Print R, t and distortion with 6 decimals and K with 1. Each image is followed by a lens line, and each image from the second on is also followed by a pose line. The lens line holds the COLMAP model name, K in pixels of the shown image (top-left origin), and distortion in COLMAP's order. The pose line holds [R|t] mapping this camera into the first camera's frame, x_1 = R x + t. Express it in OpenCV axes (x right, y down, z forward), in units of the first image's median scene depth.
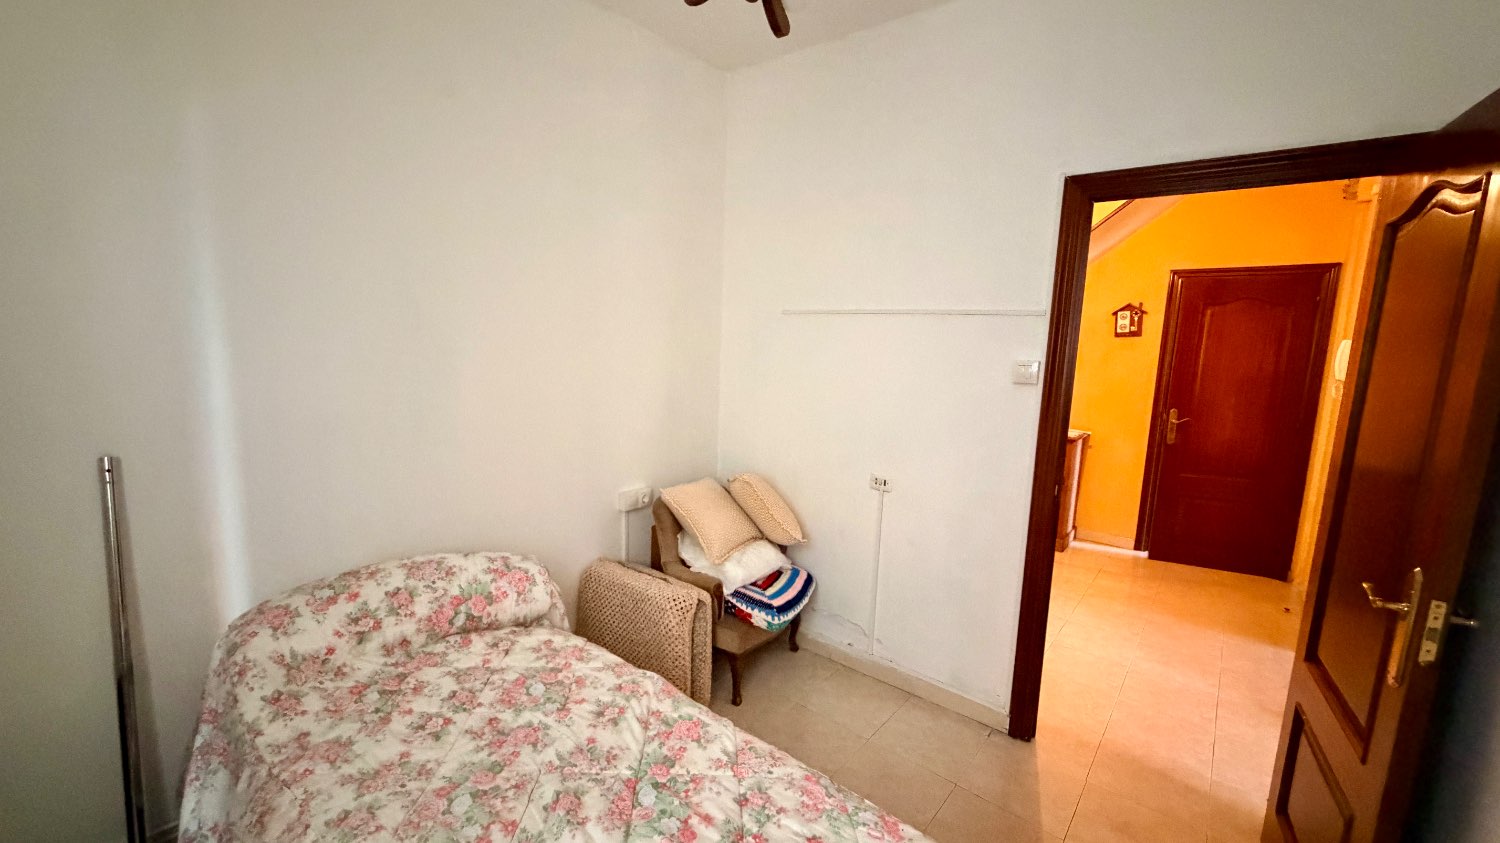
lens RADIAL K [[593.2, 0, 745.6], [0, 593.2, 421.6], [0, 0, 1]] dist [0.001282, 0.000073]
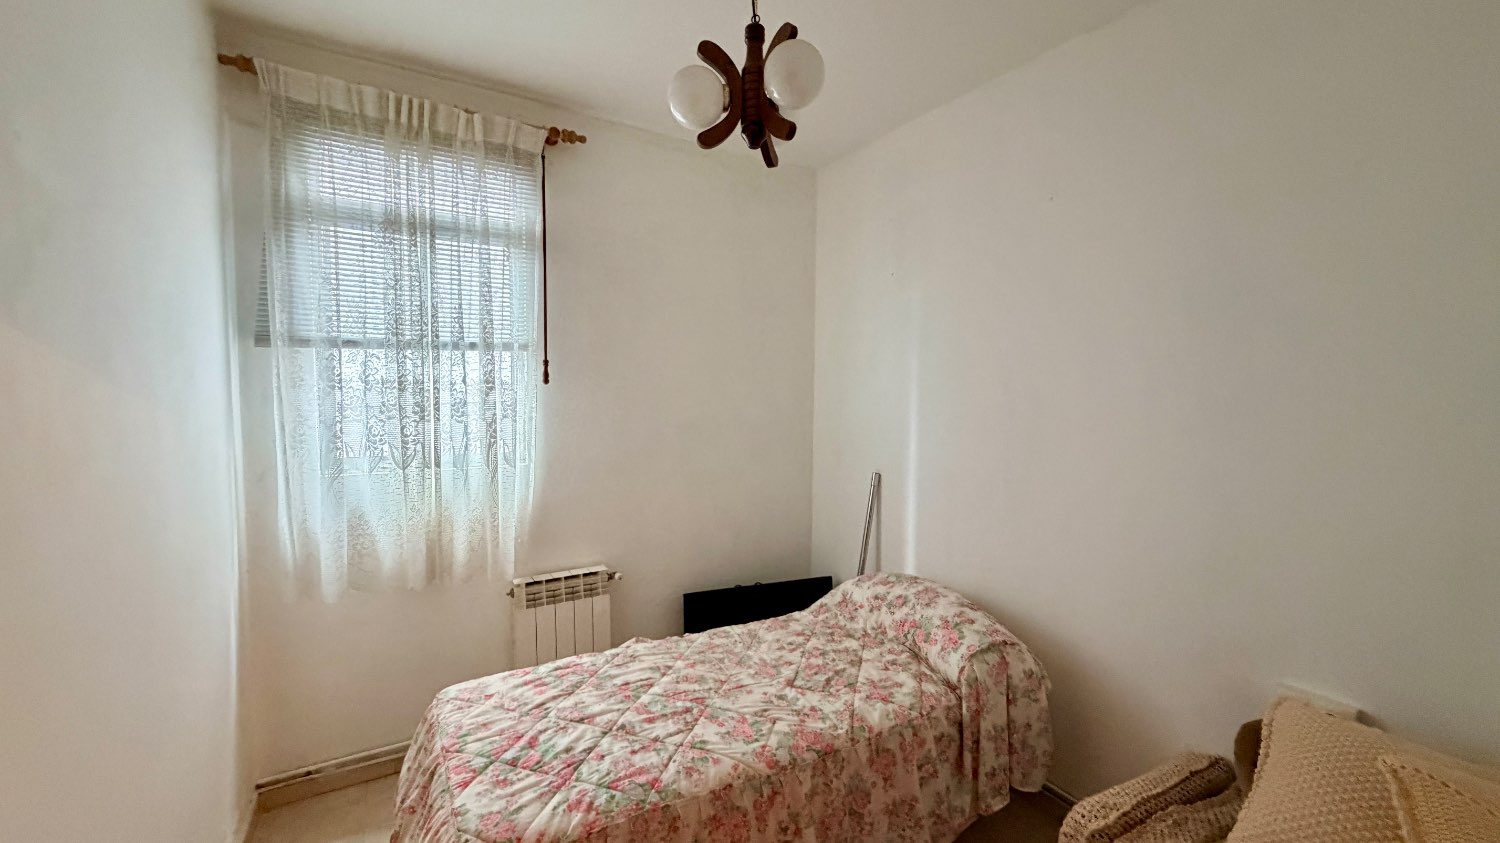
lens RADIAL K [[593.2, 0, 746.9], [0, 593.2, 420.3], [0, 0, 1]] dist [0.001282, 0.000073]
pose [[-0.324489, 0.013762, -0.945789, 0.899898], [-0.151898, 0.986159, 0.066464, -0.170424], [0.933613, 0.165231, -0.317907, 1.100325]]
